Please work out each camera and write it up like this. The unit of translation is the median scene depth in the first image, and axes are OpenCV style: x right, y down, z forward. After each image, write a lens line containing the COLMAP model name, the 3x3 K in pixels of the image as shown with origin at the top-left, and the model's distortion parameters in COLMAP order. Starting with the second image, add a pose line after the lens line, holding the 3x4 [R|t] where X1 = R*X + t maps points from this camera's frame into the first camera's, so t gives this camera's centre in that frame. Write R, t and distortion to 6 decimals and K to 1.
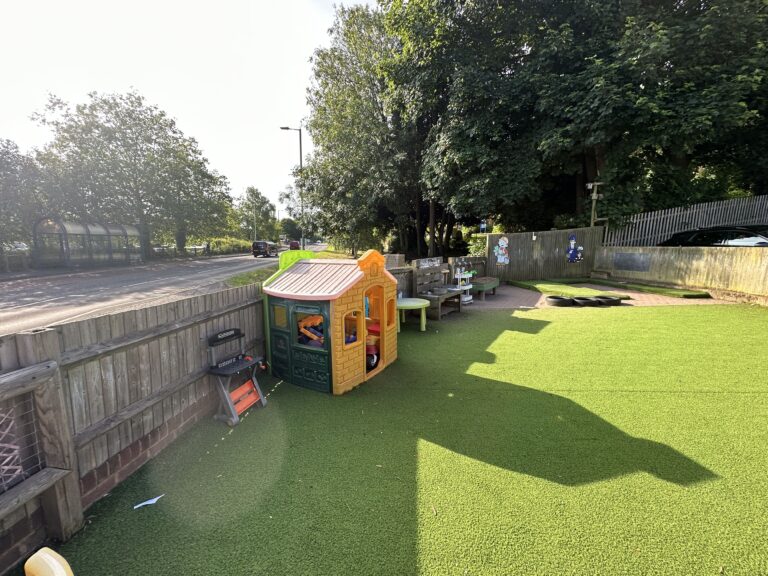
lens RADIAL K [[305.9, 0, 382.5], [0, 305.9, 287.4], [0, 0, 1]] dist [-0.002283, 0.000484]
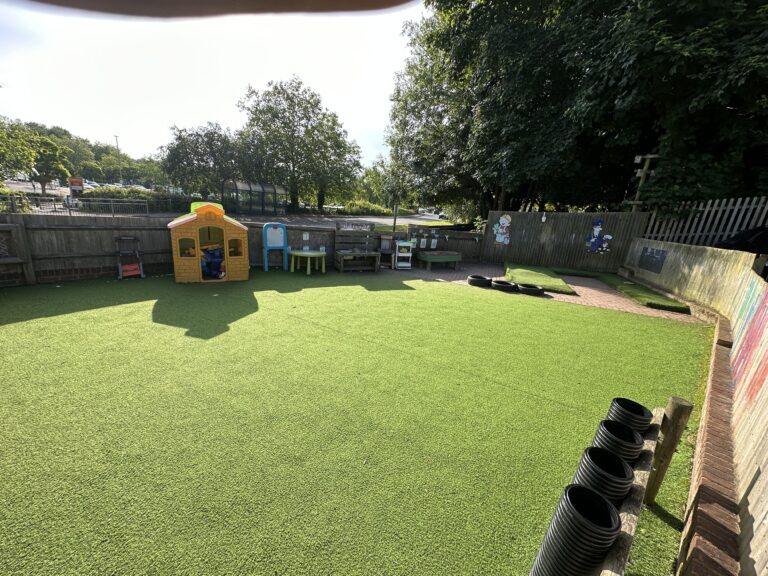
lens RADIAL K [[305.9, 0, 383.5], [0, 305.9, 288.5], [0, 0, 1]] dist [-0.002283, 0.000484]
pose [[0.880831, 0.190669, -0.433338, 0.504248], [-0.148280, 0.980369, 0.129959, -0.009190], [0.449610, -0.050217, 0.891812, -0.018265]]
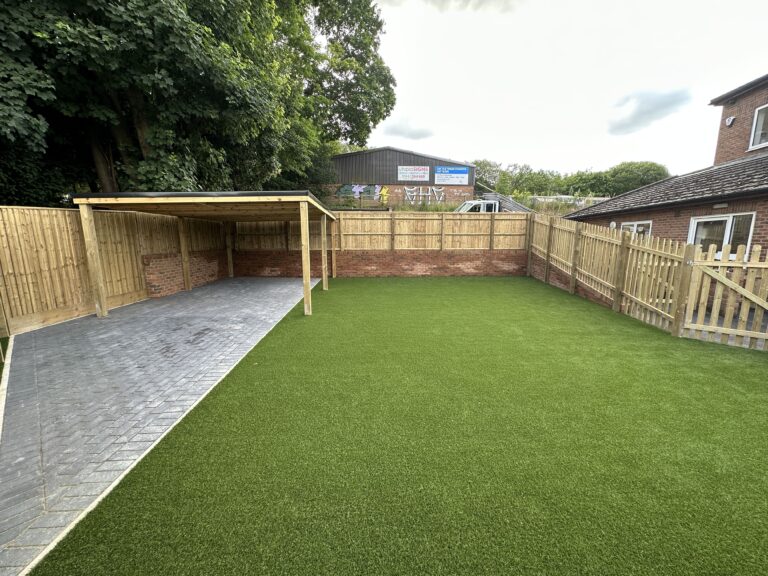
lens RADIAL K [[305.9, 0, 383.8], [0, 305.9, 289.5], [0, 0, 1]] dist [-0.002283, 0.000484]
pose [[0.059323, -0.182179, 0.981474, -0.022538], [0.144703, 0.974390, 0.172118, -0.056590], [-0.987695, 0.131812, 0.084165, 0.429251]]
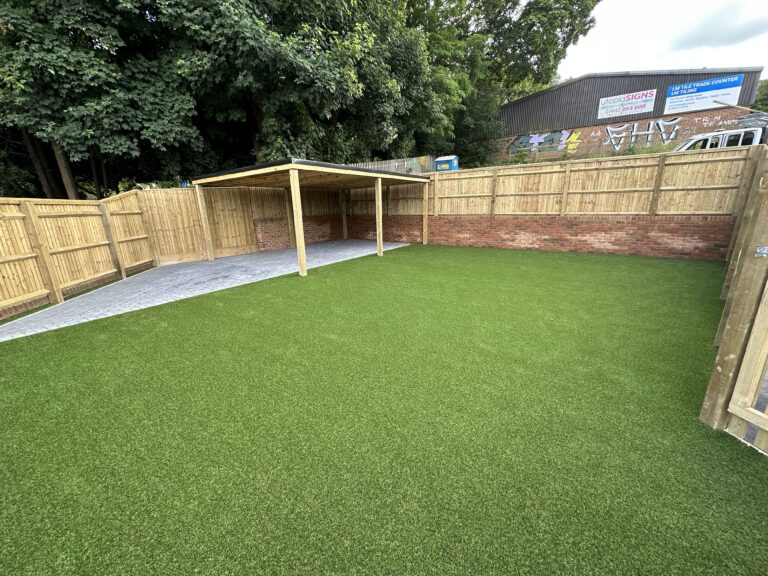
lens RADIAL K [[305.9, 0, 384.0], [0, 305.9, 291.1], [0, 0, 1]] dist [-0.002283, 0.000484]
pose [[0.665283, -0.234478, 0.708814, 0.169119], [0.142691, 0.971834, 0.187558, 0.002289], [-0.732828, -0.023638, 0.680003, 0.083295]]
